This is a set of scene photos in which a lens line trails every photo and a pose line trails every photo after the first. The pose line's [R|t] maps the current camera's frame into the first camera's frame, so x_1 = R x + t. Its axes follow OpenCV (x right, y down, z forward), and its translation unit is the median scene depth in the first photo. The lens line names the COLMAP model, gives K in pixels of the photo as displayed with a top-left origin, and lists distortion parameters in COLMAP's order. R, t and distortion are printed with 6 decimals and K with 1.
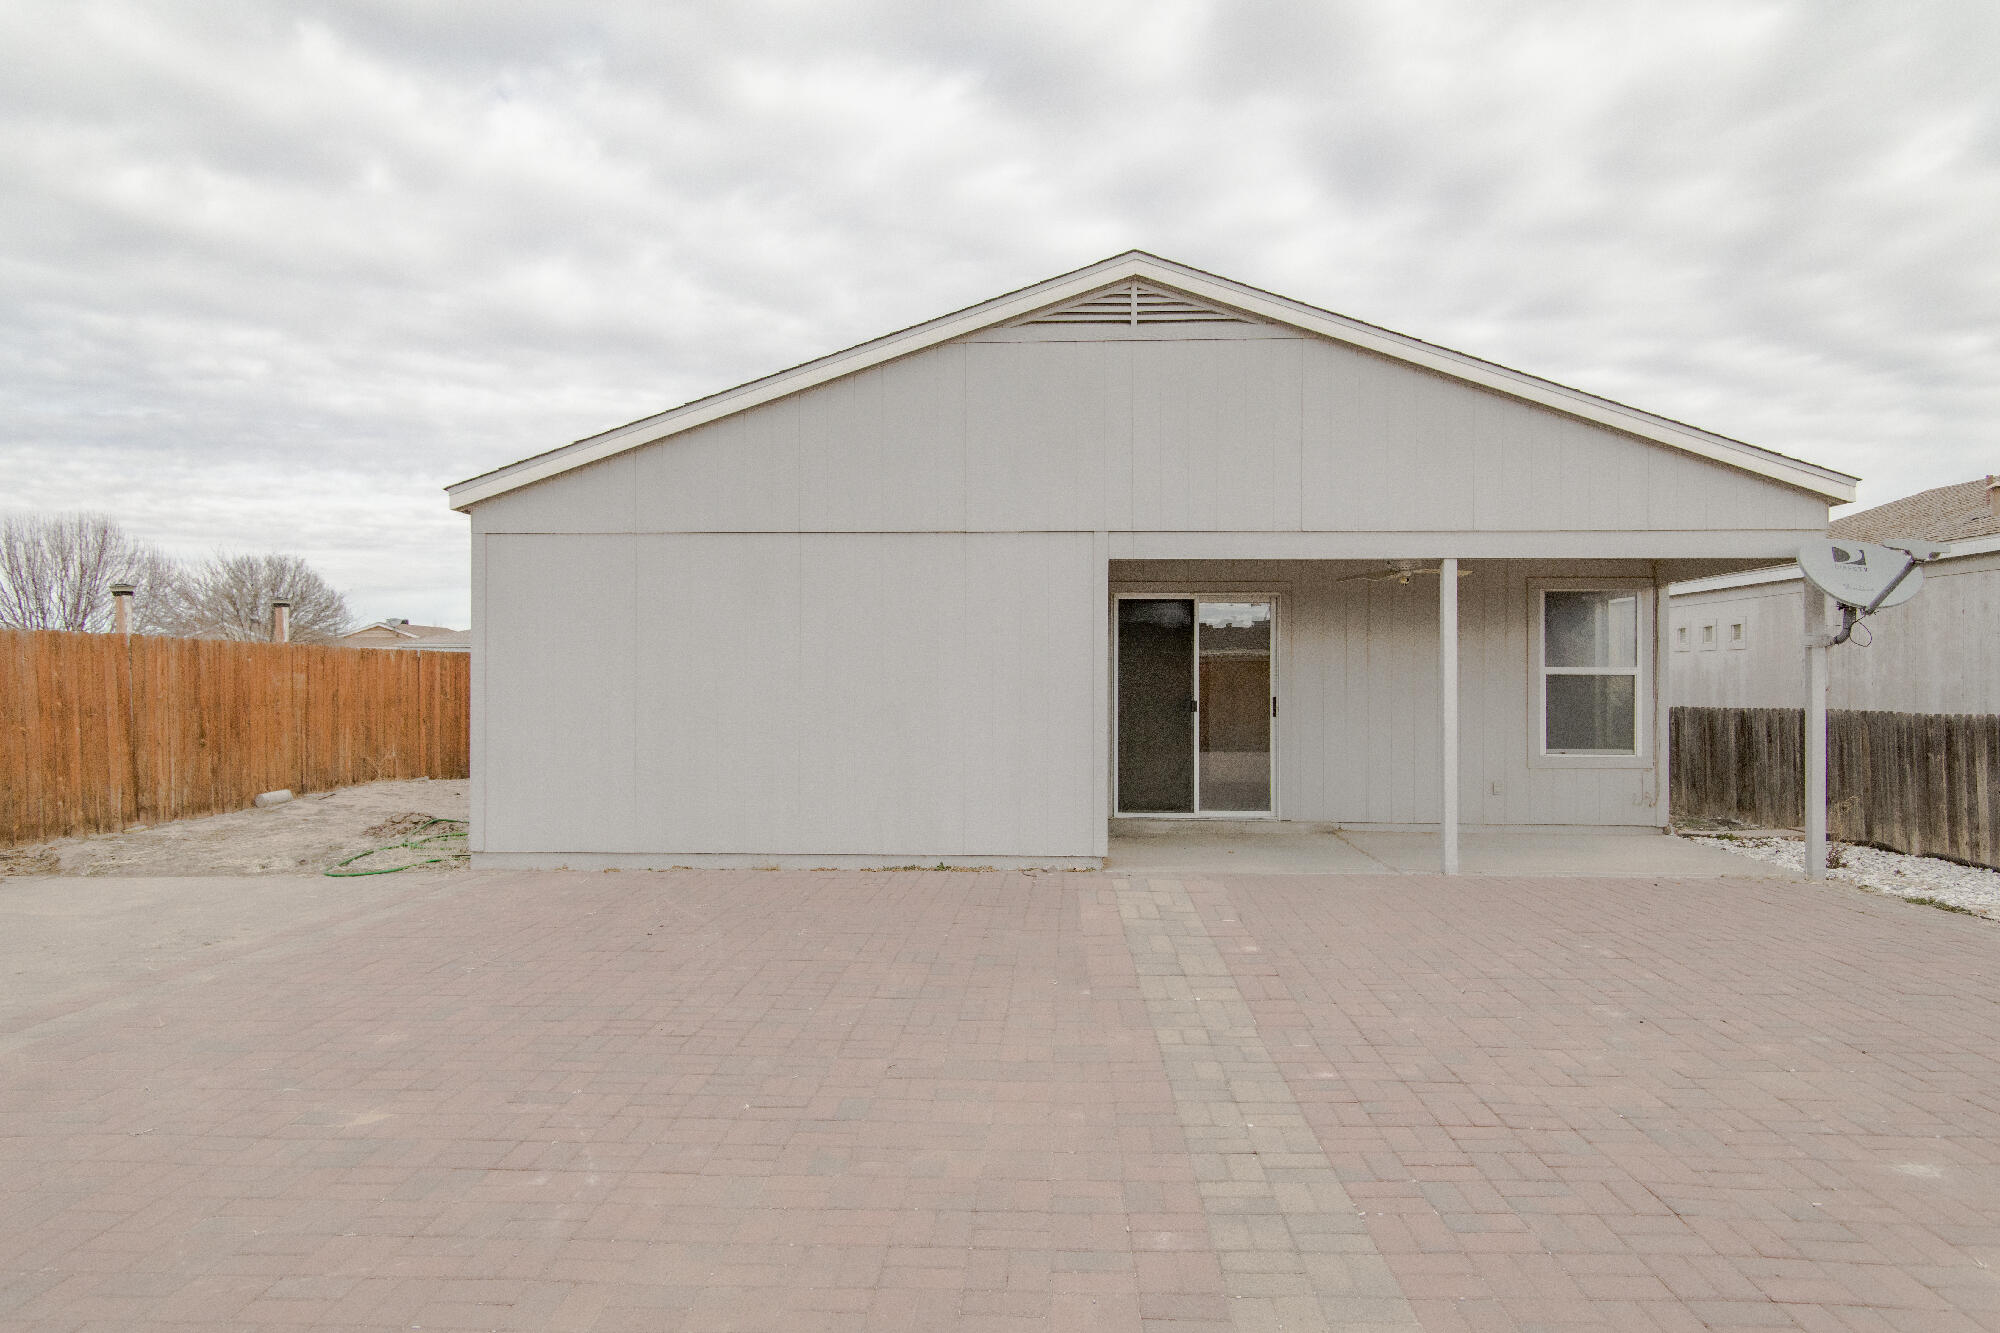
lens RADIAL K [[1160.4, 0, 1000.0], [0, 1160.4, 666.5], [0, 0, 1]] dist [0.016137, 0.000490]
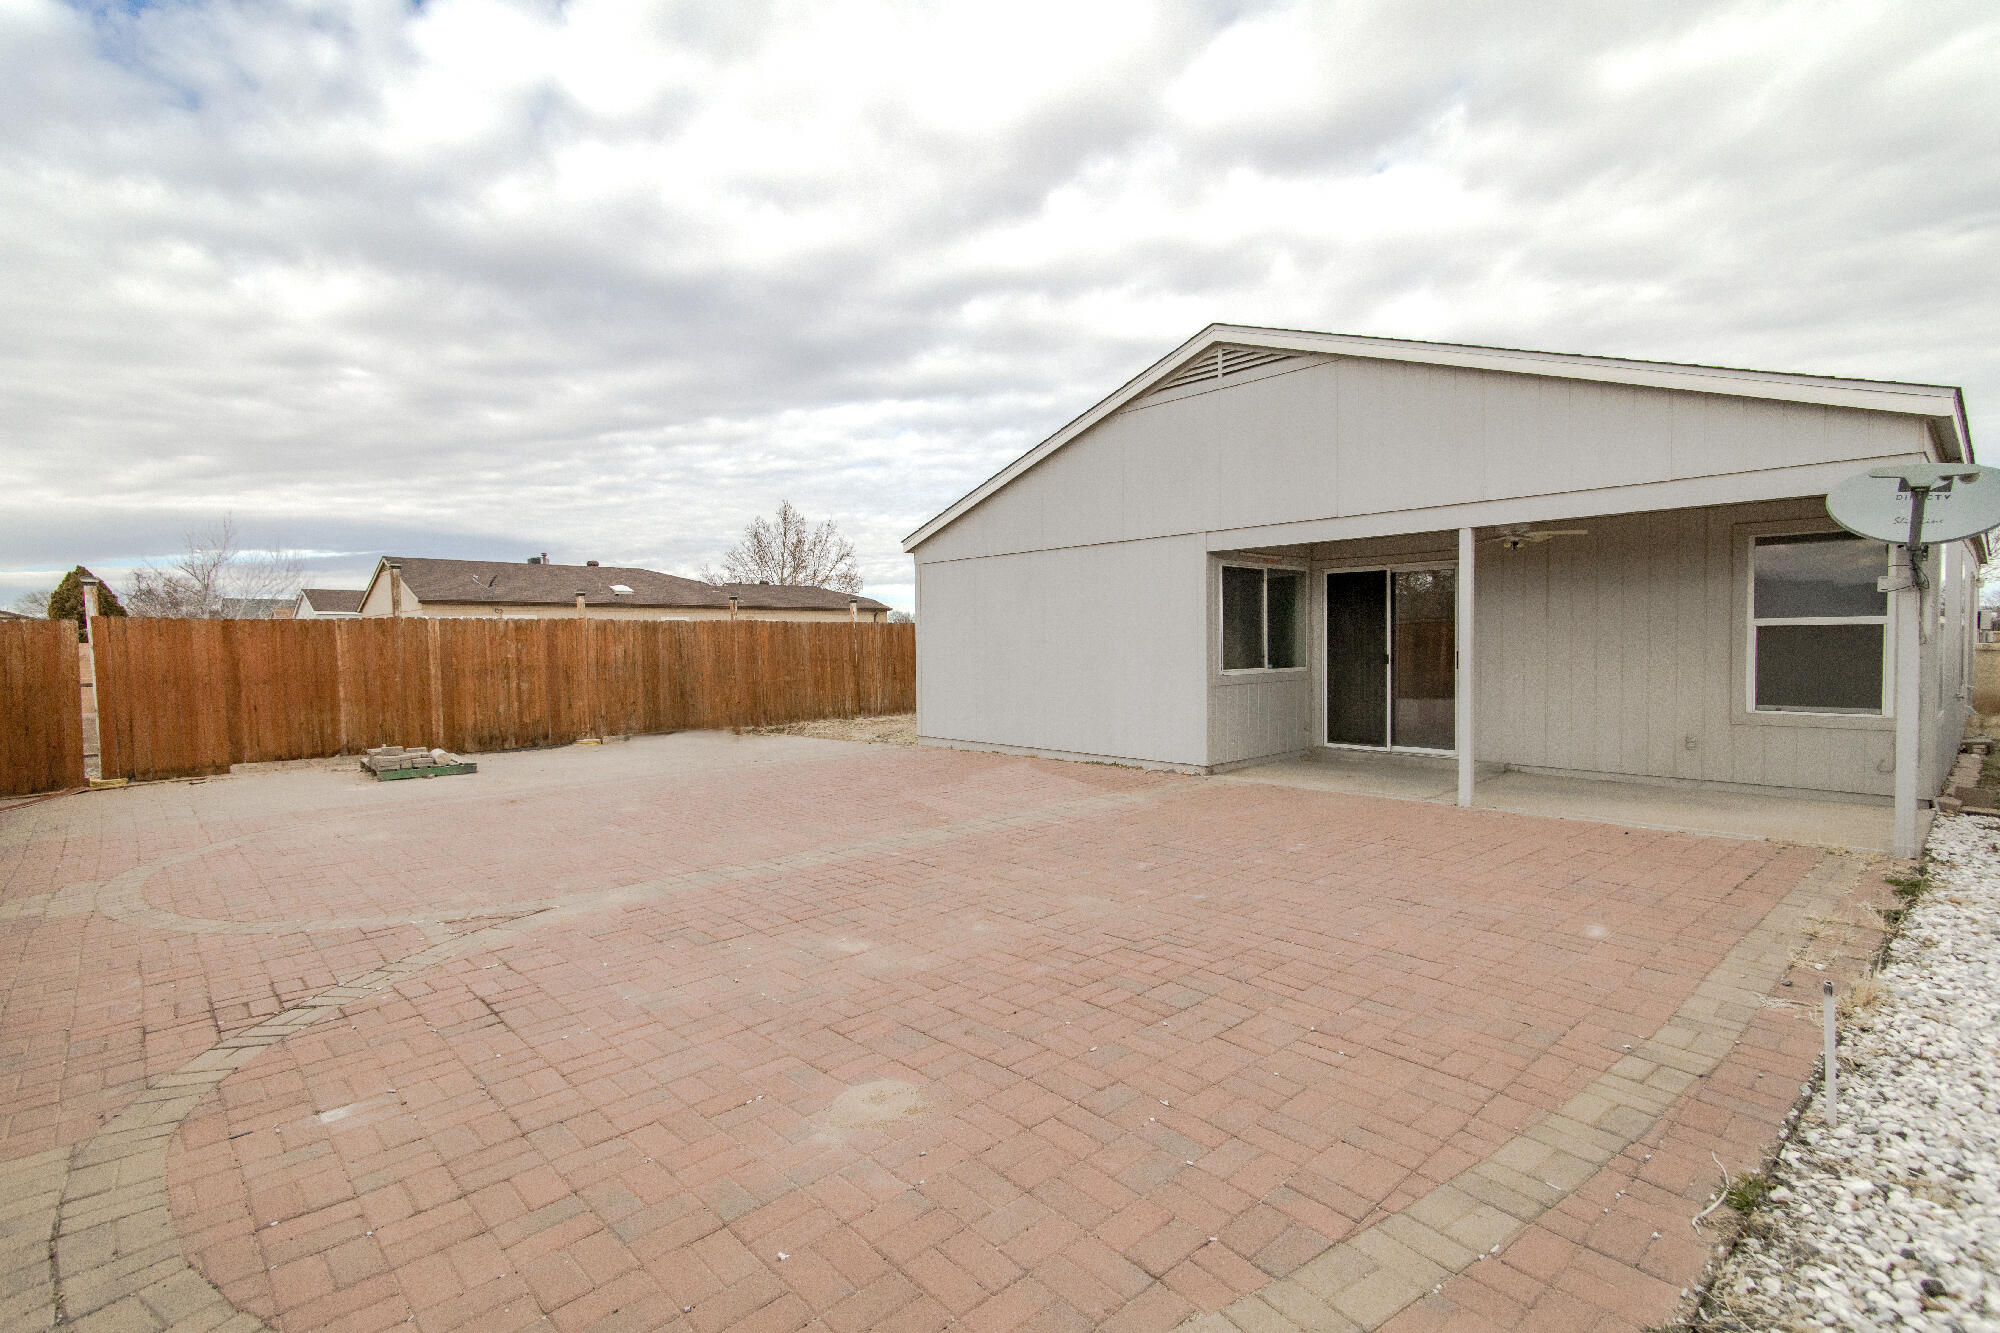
lens RADIAL K [[940.6, 0, 1009.6], [0, 940.6, 656.7], [0, 0, 1]] dist [0.001506, 0.000105]
pose [[0.713381, 0.001200, -0.700775, 0.699292], [0.018672, 0.999611, 0.020719, 0.004848], [0.700528, -0.027865, 0.713081, 0.033942]]
